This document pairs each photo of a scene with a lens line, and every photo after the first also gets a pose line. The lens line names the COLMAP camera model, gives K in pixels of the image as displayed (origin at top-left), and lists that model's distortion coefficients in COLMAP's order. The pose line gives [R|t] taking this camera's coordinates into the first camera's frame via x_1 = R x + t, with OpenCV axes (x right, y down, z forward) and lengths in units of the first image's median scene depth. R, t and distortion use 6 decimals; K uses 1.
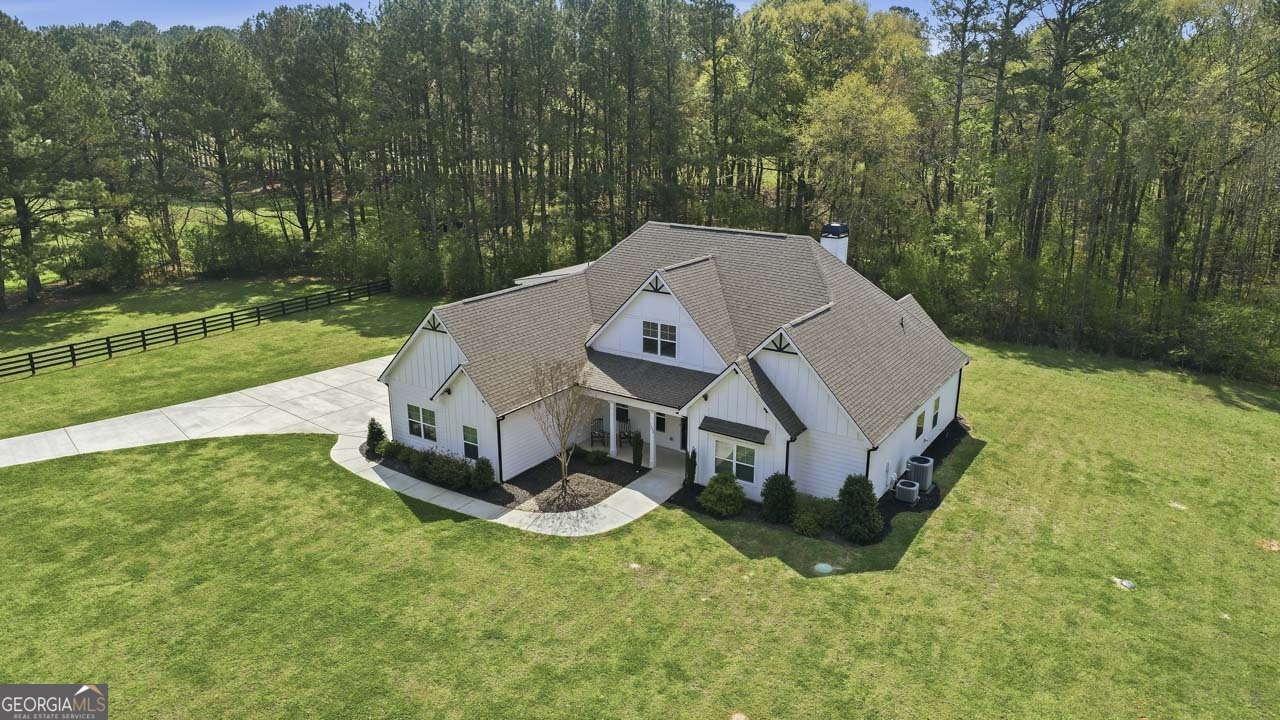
lens RADIAL K [[853.7, 0, 638.4], [0, 853.7, 362.5], [0, 0, 1]] dist [-0.002294, -0.002470]
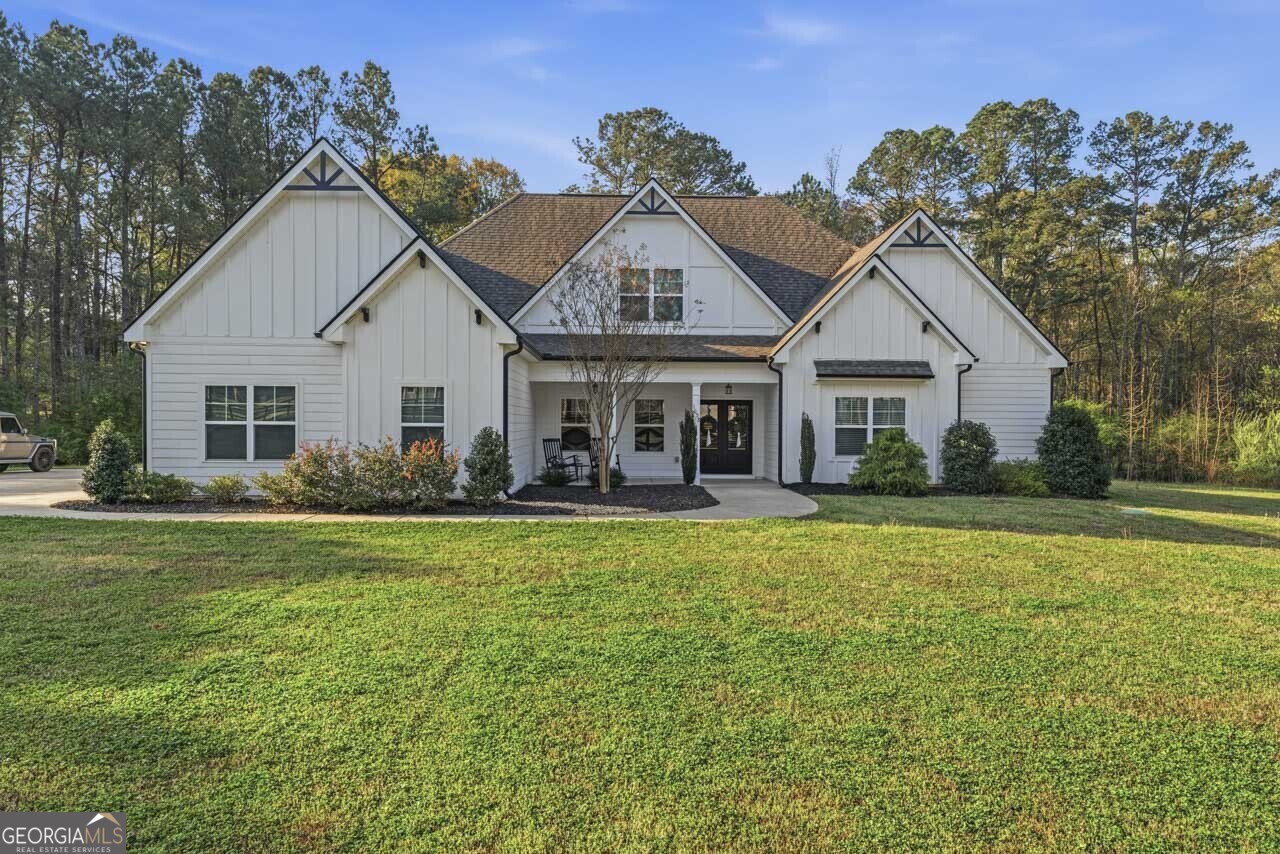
lens RADIAL K [[861.0, 0, 644.5], [0, 861.0, 420.8], [0, 0, 1]] dist [0.002898, -0.001258]
pose [[0.812470, 0.001729, 0.583000, -0.378441], [0.166229, 0.957799, -0.234497, 0.226149], [-0.558802, 0.287433, 0.777896, 0.593182]]
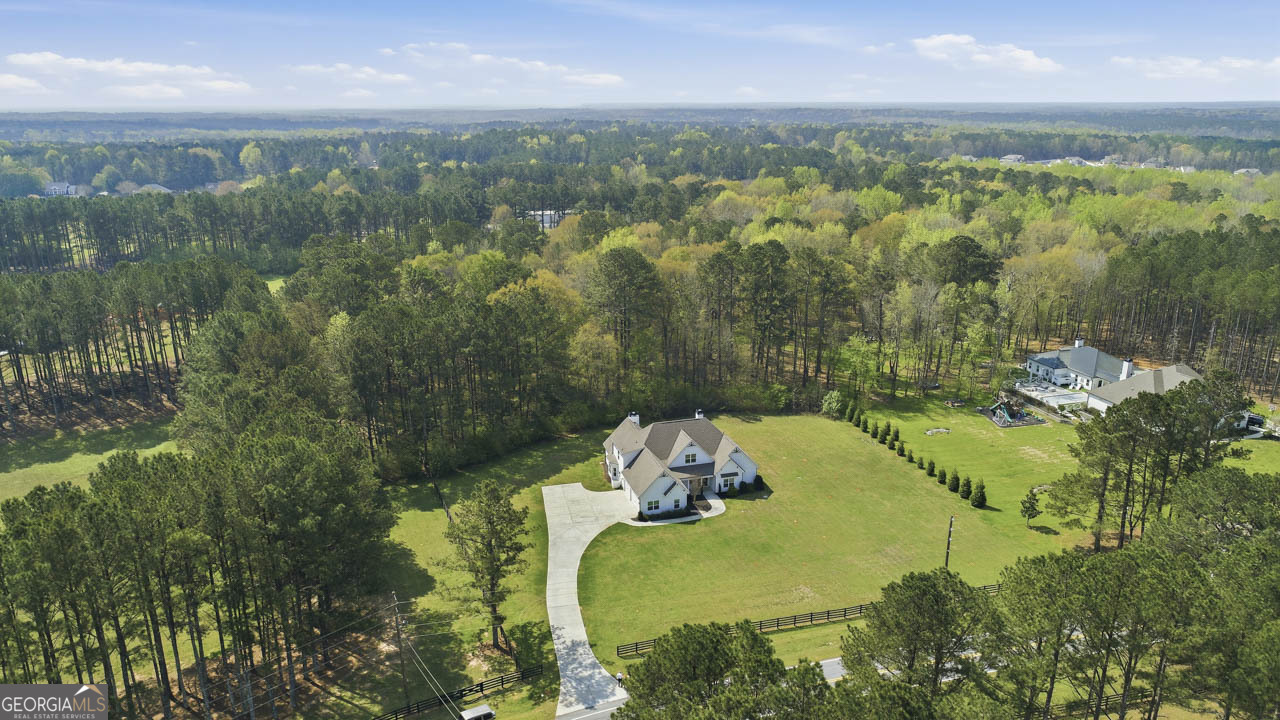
lens RADIAL K [[853.7, 0, 641.2], [0, 853.7, 363.1], [0, 0, 1]] dist [-0.002294, -0.002470]
pose [[0.647306, -0.235394, 0.724972, -2.776450], [0.230029, 0.967102, 0.108626, -0.905000], [-0.726692, 0.096450, 0.680158, -1.374845]]
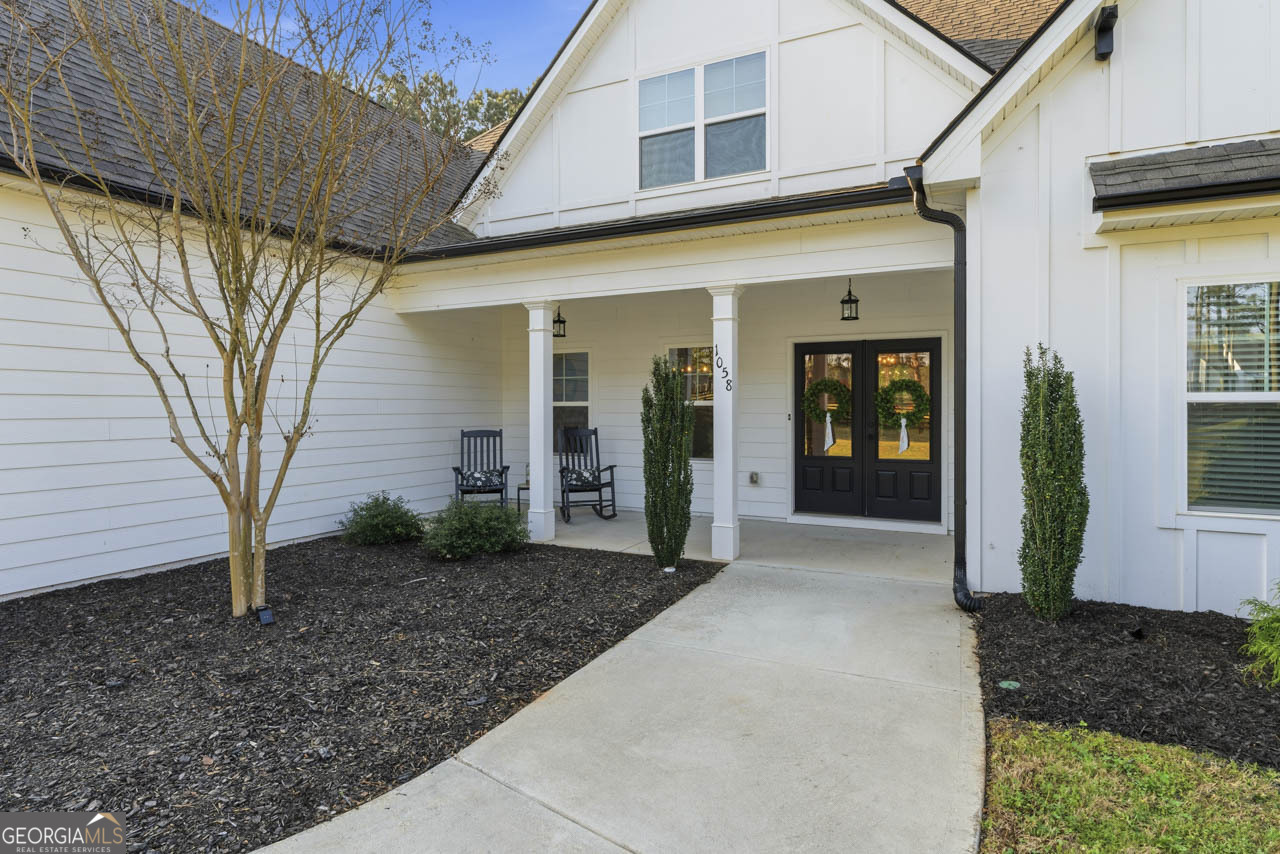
lens RADIAL K [[678.1, 0, 639.9], [0, 678.1, 420.8], [0, 0, 1]] dist [-0.000392, -0.001666]
pose [[0.990795, -0.009949, 0.135003, -0.030410], [0.045062, 0.964660, -0.259617, 0.142032], [-0.127649, 0.263311, 0.956228, 0.886358]]
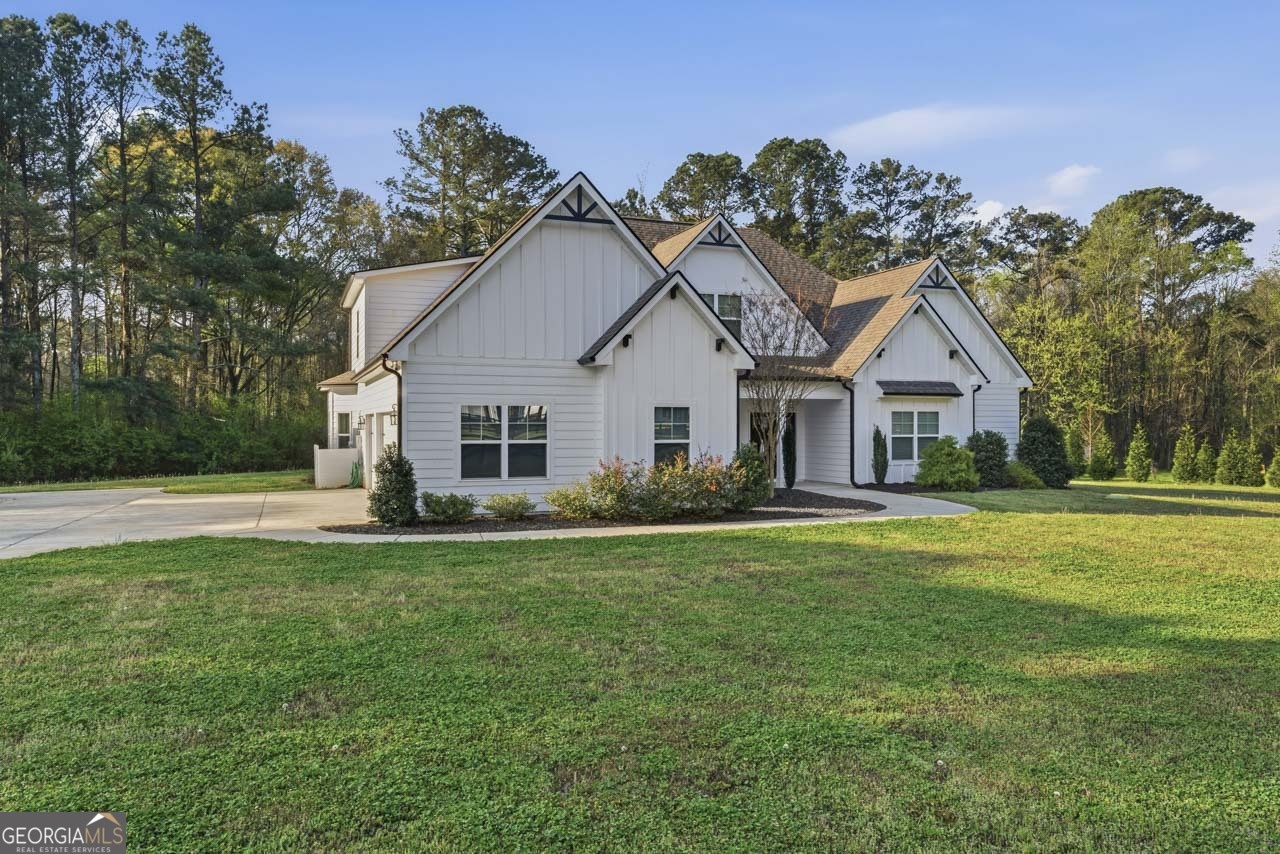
lens RADIAL K [[861.0, 0, 641.3], [0, 861.0, 428.7], [0, 0, 1]] dist [0.002898, -0.001258]
pose [[0.571020, -0.012221, 0.820845, -0.639429], [0.238324, 0.959295, -0.151508, 0.164352], [-0.785581, 0.282141, 0.550689, 0.754090]]
